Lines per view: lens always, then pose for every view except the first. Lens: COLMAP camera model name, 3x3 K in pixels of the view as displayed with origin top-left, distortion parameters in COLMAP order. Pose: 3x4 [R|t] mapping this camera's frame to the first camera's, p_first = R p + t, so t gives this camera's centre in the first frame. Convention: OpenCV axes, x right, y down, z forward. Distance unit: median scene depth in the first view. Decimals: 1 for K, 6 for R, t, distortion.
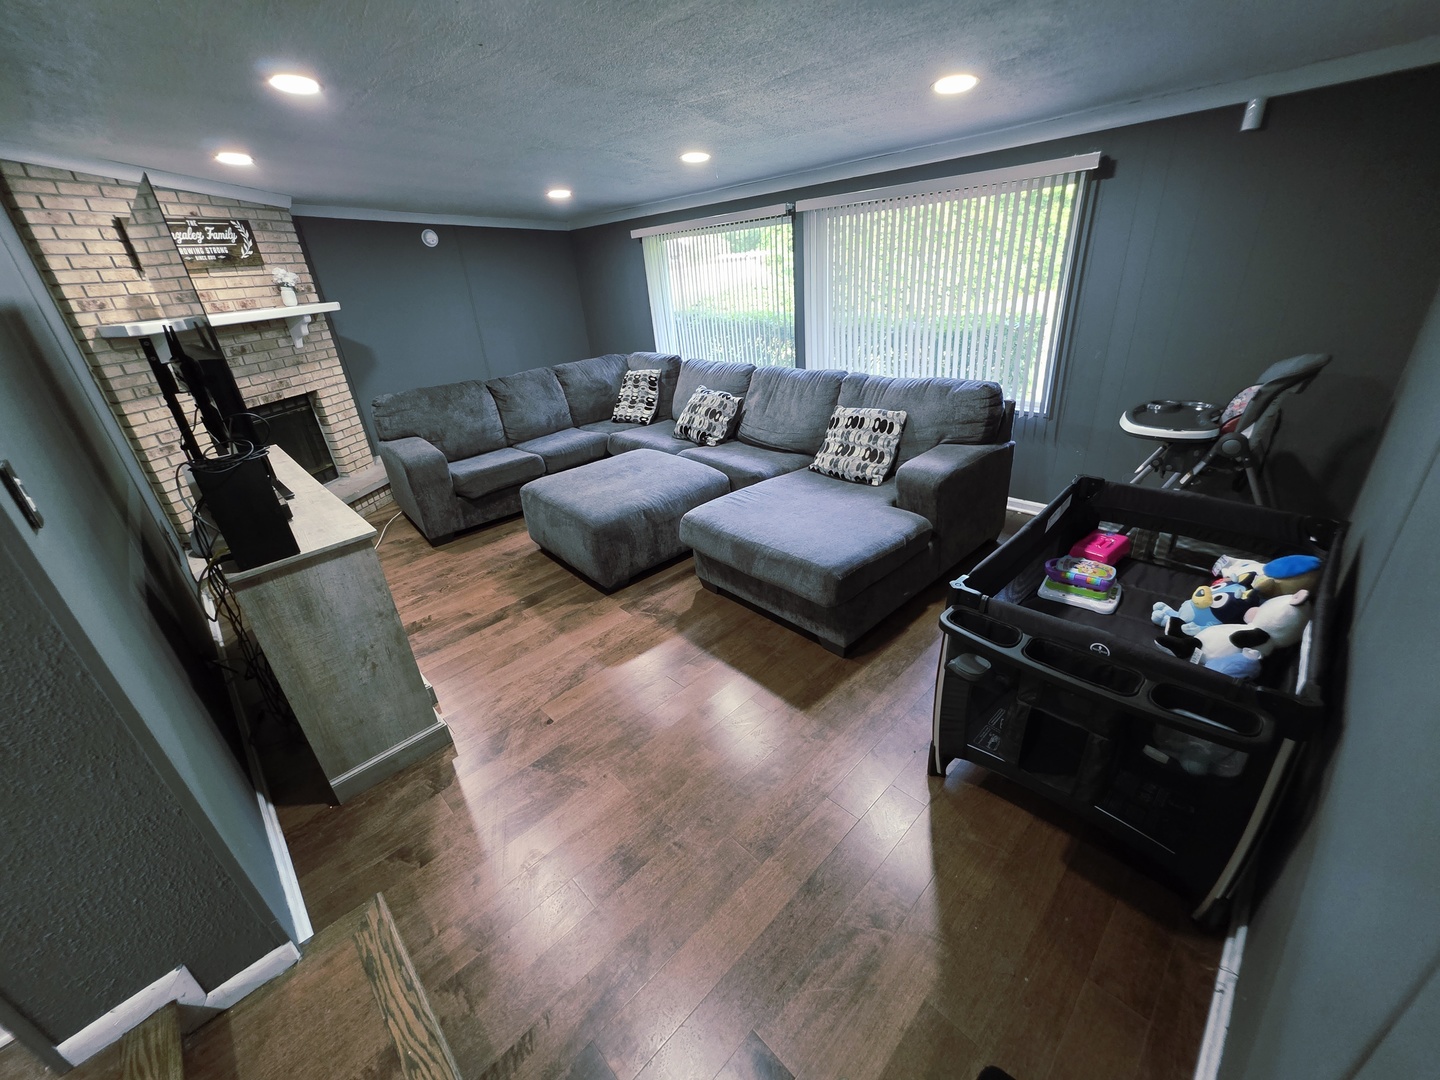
lens RADIAL K [[580.8, 0, 719.3], [0, 580.8, 538.6], [0, 0, 1]] dist [0.001550, 0.000060]
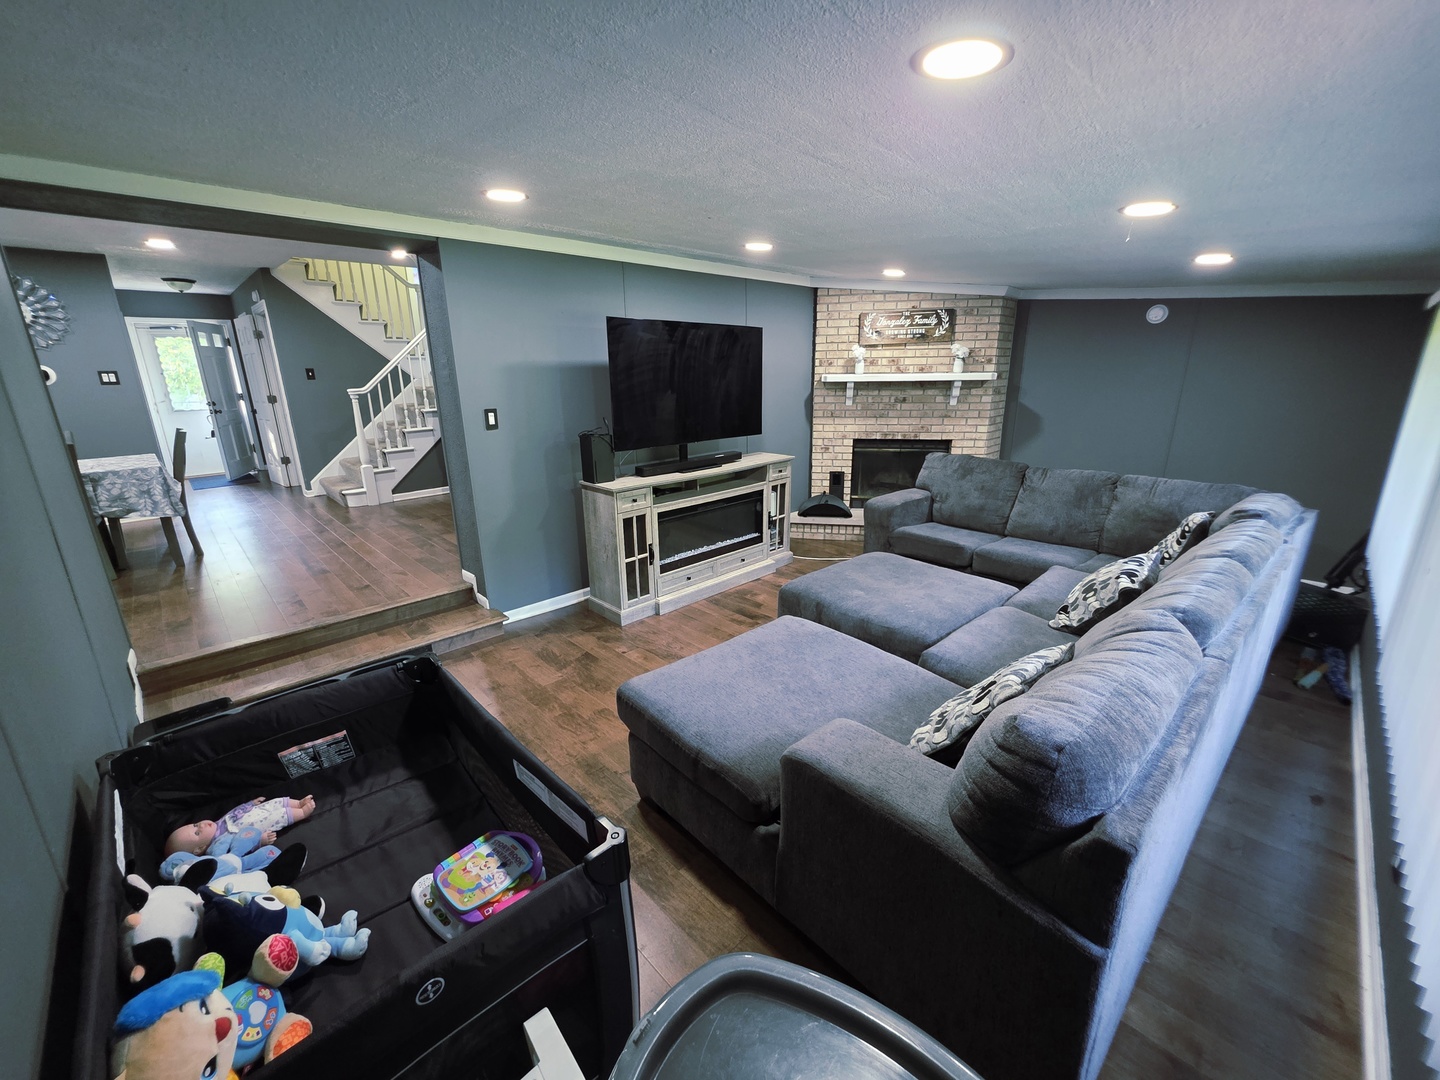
lens RADIAL K [[580.8, 0, 720.9], [0, 580.8, 536.9], [0, 0, 1]] dist [0.001550, 0.000060]
pose [[-0.006004, 0.349864, -0.936781, 0.610920], [-0.423948, 0.847552, 0.319256, -0.315419], [0.905667, 0.399063, 0.143235, 0.558028]]
